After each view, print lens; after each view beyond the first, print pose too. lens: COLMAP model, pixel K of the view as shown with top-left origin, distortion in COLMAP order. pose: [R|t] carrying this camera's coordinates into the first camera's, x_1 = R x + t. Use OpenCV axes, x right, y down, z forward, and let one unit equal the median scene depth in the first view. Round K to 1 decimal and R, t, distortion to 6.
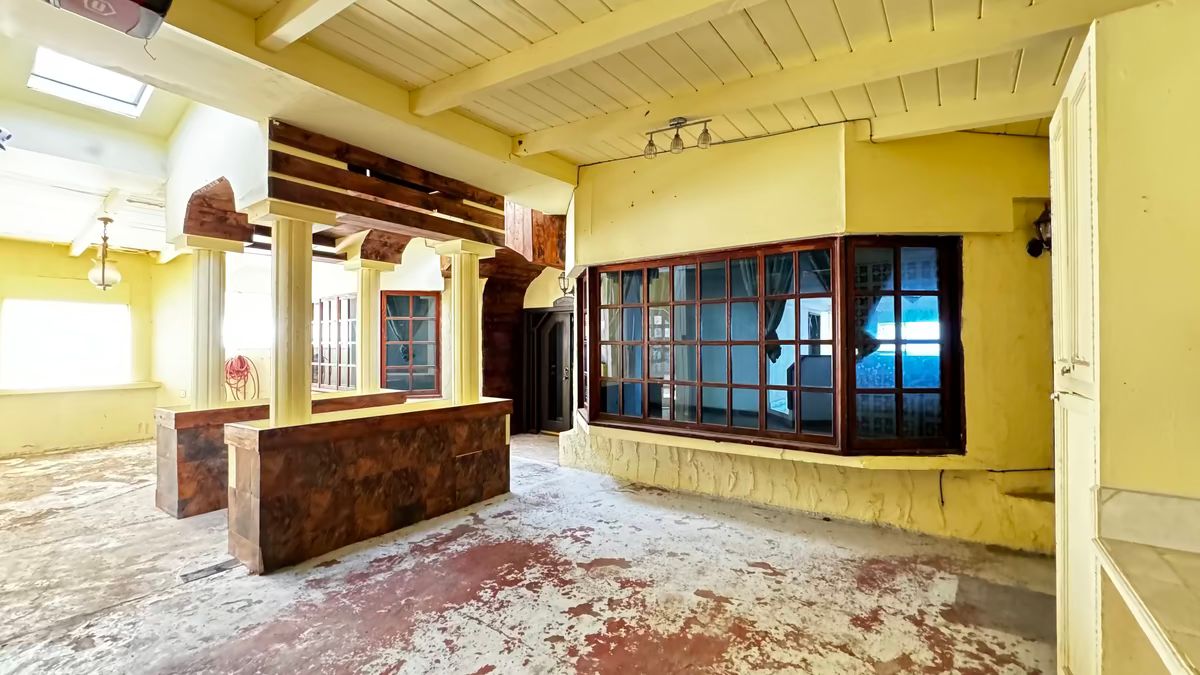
lens RADIAL K [[483.6, 0, 598.8], [0, 483.6, 338.4], [0, 0, 1]] dist [-0.001377, 0.000030]
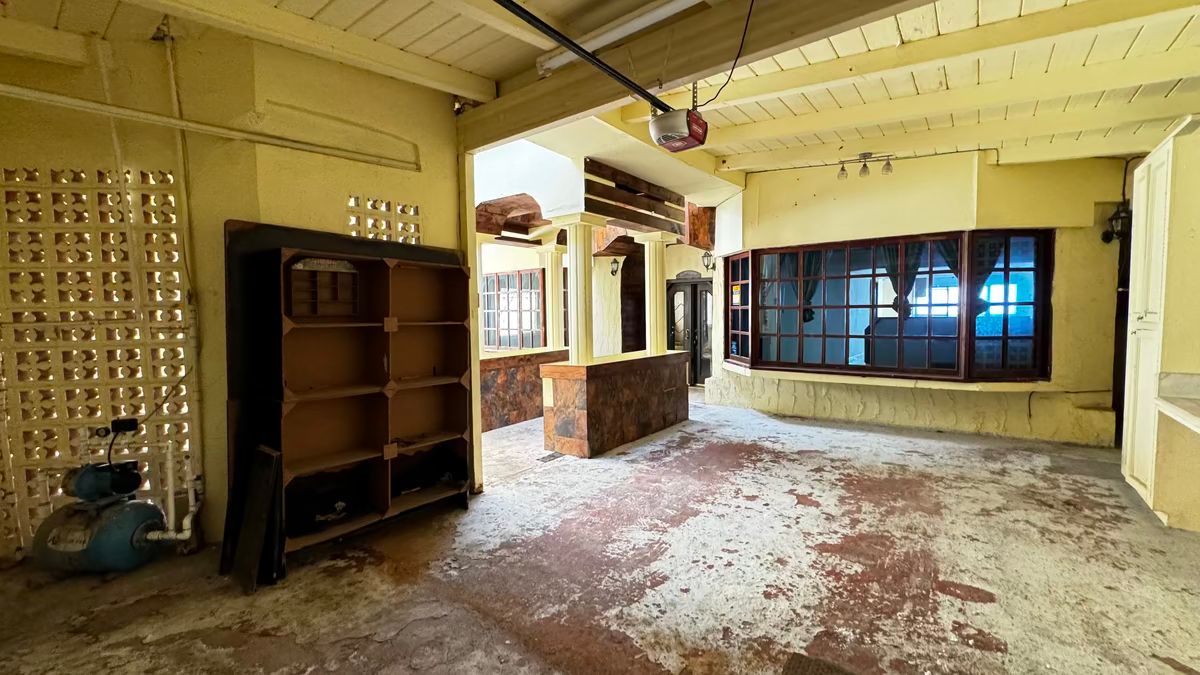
lens RADIAL K [[483.6, 0, 601.1], [0, 483.6, 337.4], [0, 0, 1]] dist [-0.001377, 0.000030]
pose [[0.999675, -0.009421, -0.023705, -0.609557], [0.010931, 0.997865, 0.064382, 0.000689], [0.023048, -0.064621, 0.997644, -0.517573]]
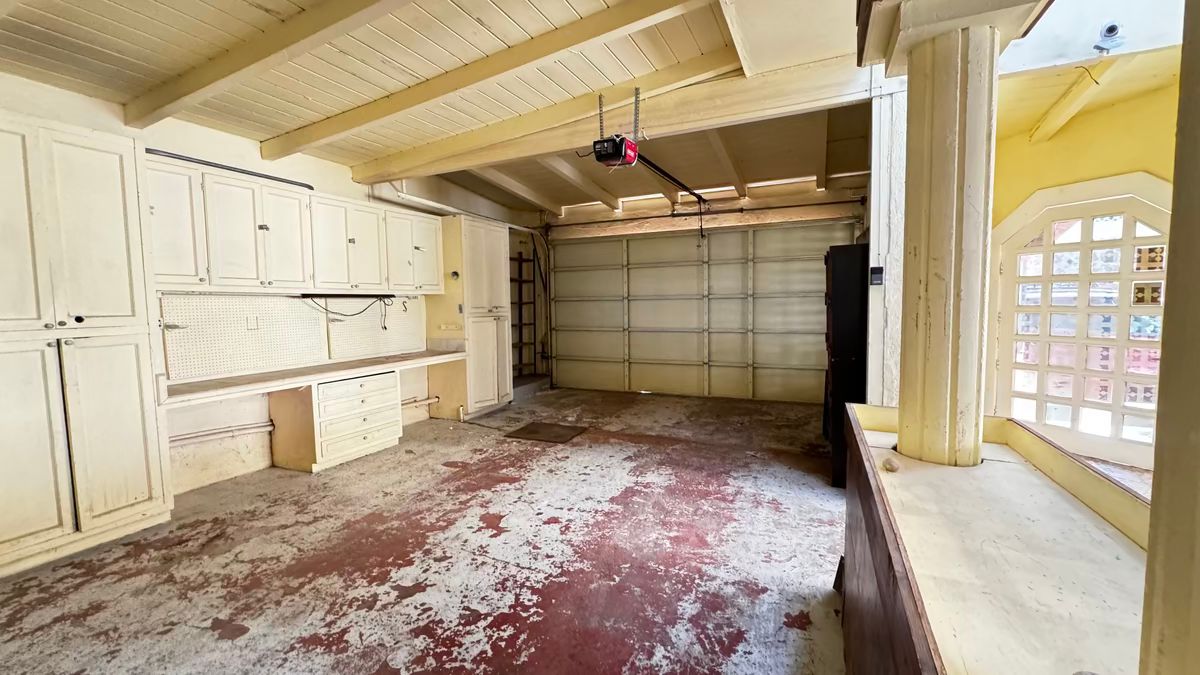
lens RADIAL K [[483.6, 0, 599.9], [0, 483.6, 334.5], [0, 0, 1]] dist [-0.001377, 0.000030]
pose [[-0.977564, 0.036057, -0.207529, -0.176958], [0.024260, 0.997957, 0.059110, 0.030702], [0.209237, 0.052749, -0.976441, 1.620682]]
